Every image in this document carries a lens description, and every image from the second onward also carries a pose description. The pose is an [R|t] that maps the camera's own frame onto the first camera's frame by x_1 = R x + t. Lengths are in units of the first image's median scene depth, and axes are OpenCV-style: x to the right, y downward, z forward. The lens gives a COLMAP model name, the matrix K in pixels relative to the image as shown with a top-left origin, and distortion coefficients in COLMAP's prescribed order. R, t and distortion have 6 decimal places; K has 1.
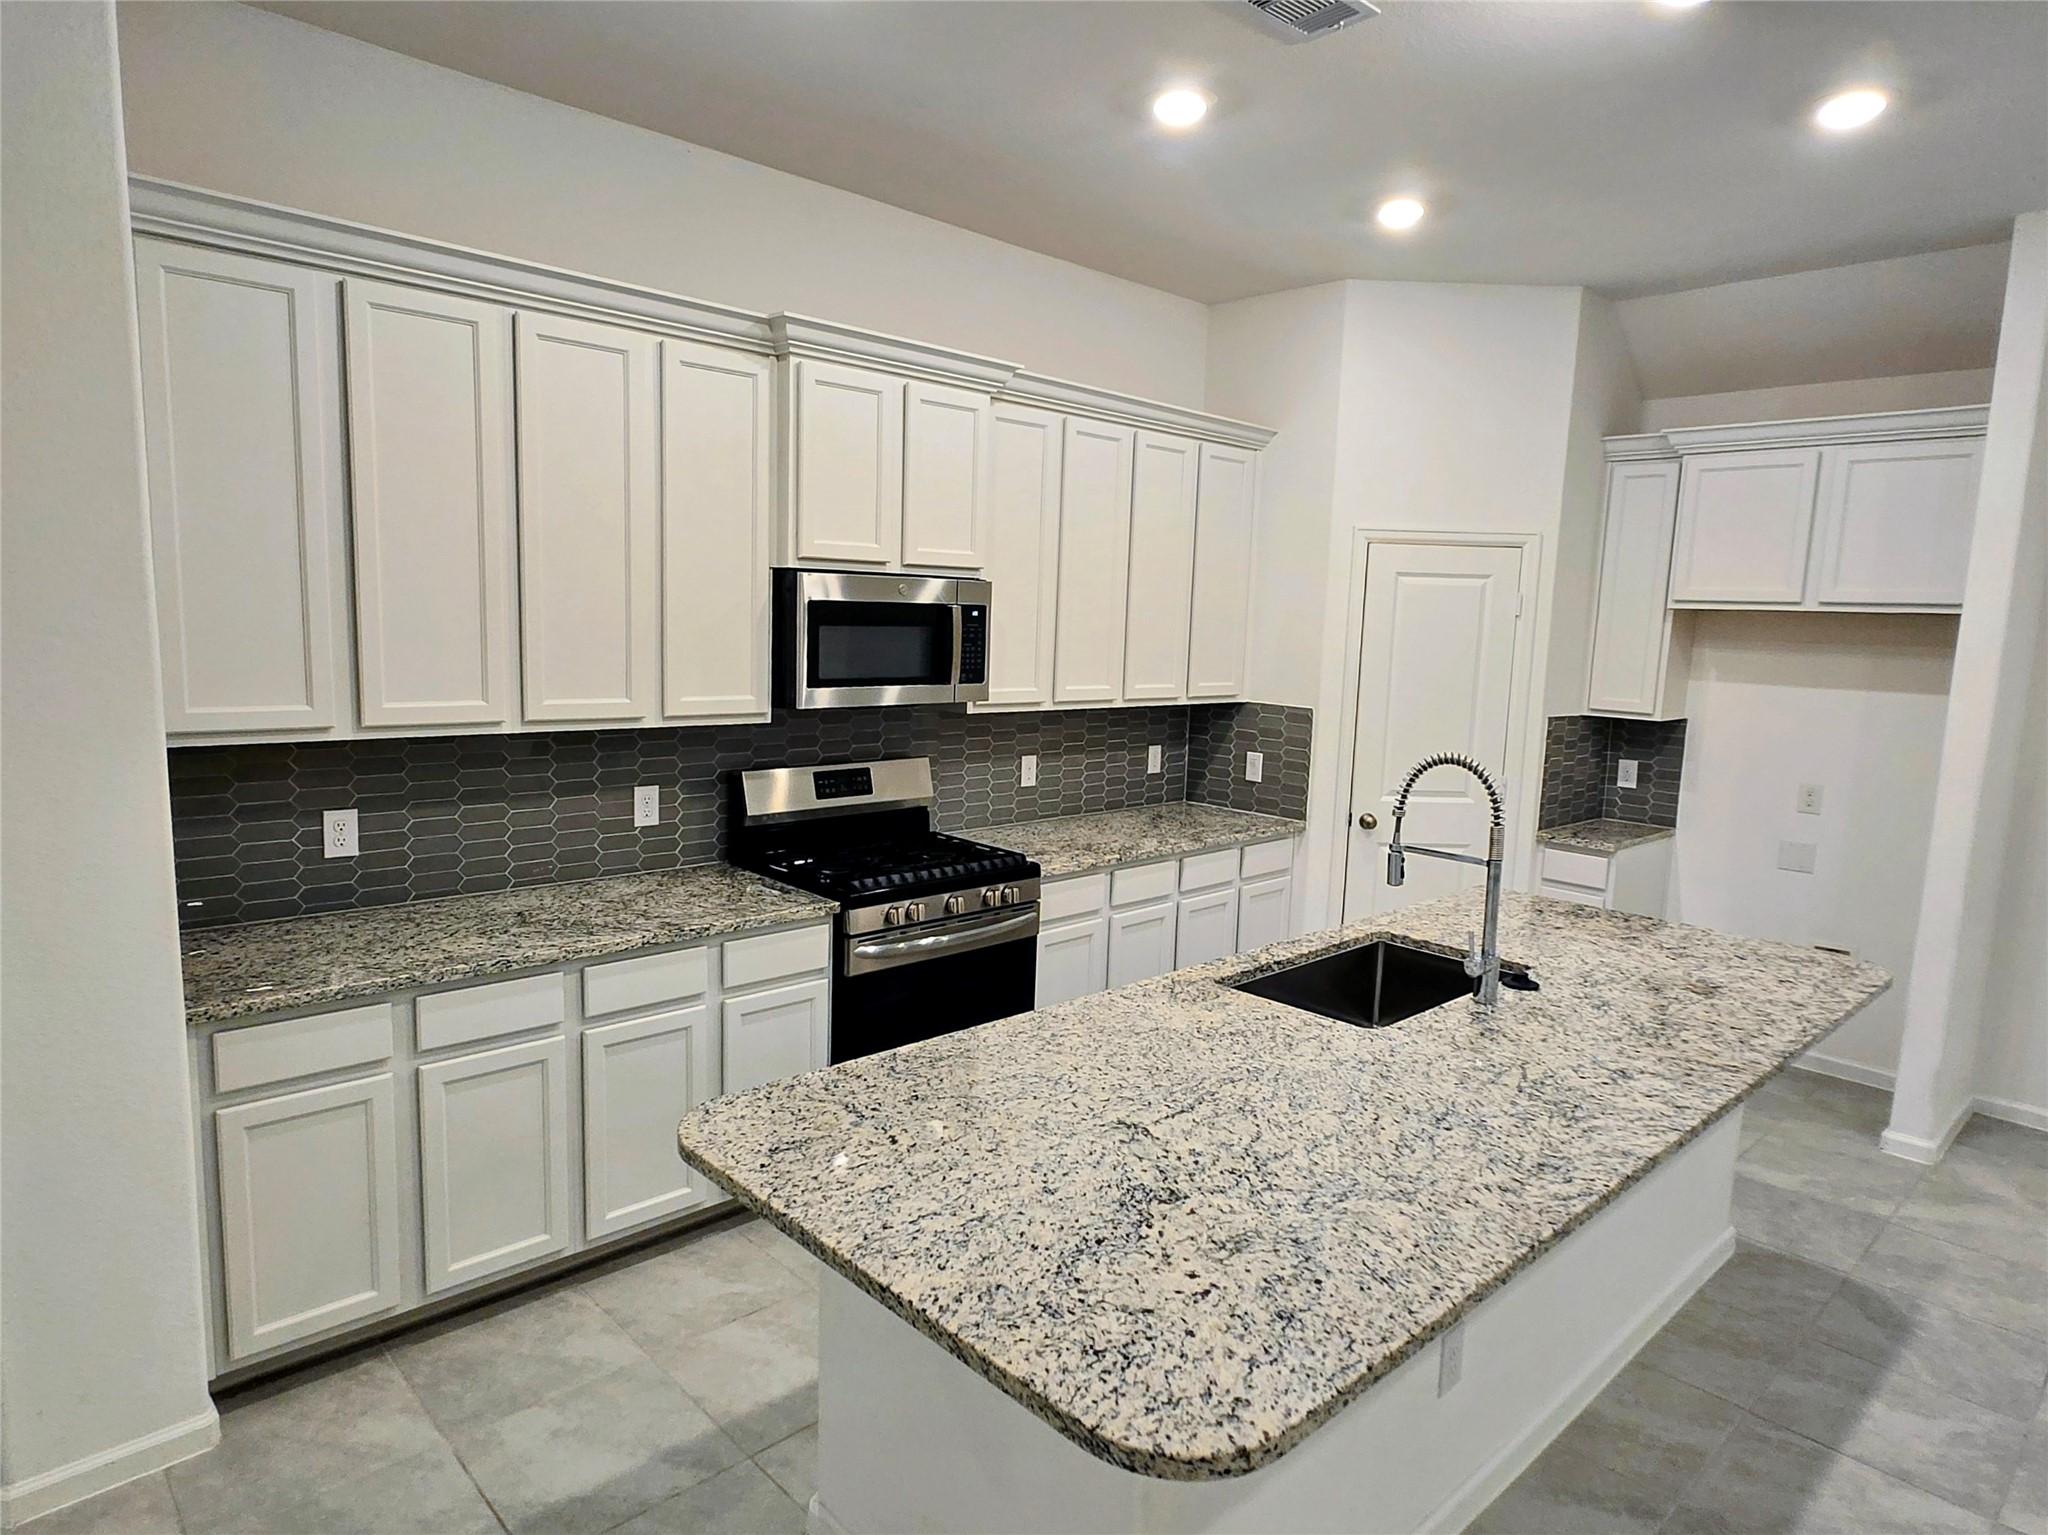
lens RADIAL K [[1203.5, 0, 1024.1], [0, 1203.5, 777.9], [0, 0, 1]] dist [0.005979, -0.003214]
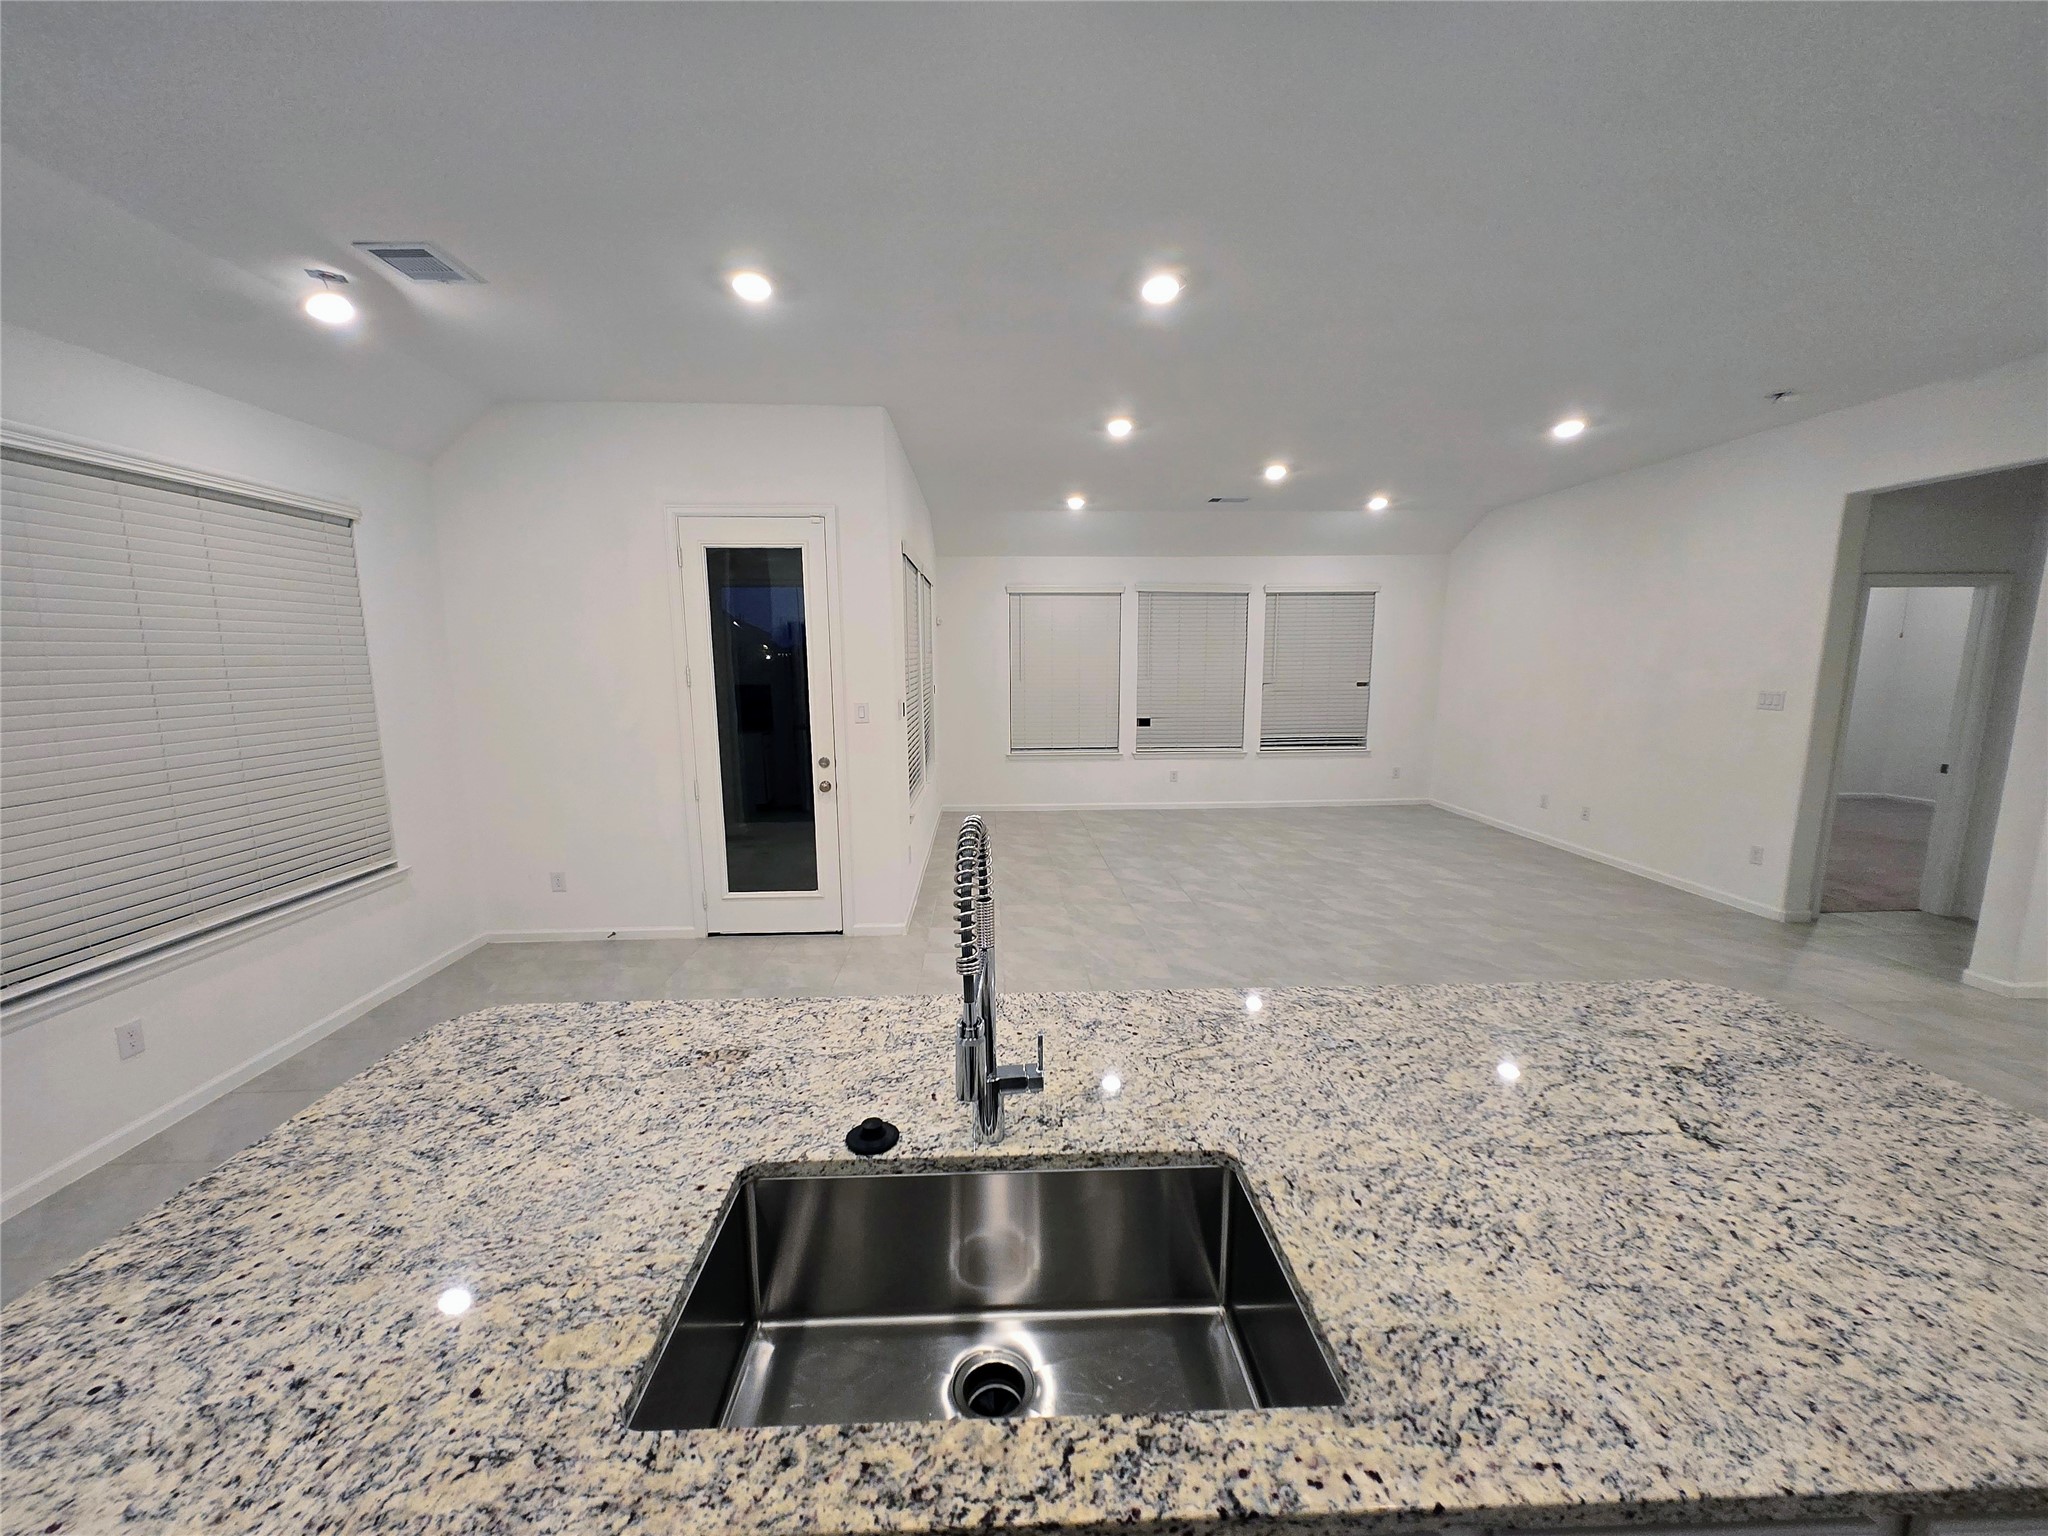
lens RADIAL K [[783.8, 0, 1028.1], [0, 783.8, 777.0], [0, 0, 1]] dist [0.004924, -0.000513]
pose [[-0.750411, -0.126020, 0.648847, 0.067812], [0.072216, 0.960148, 0.270002, -0.110637], [-0.657015, 0.249469, -0.711404, 0.969748]]
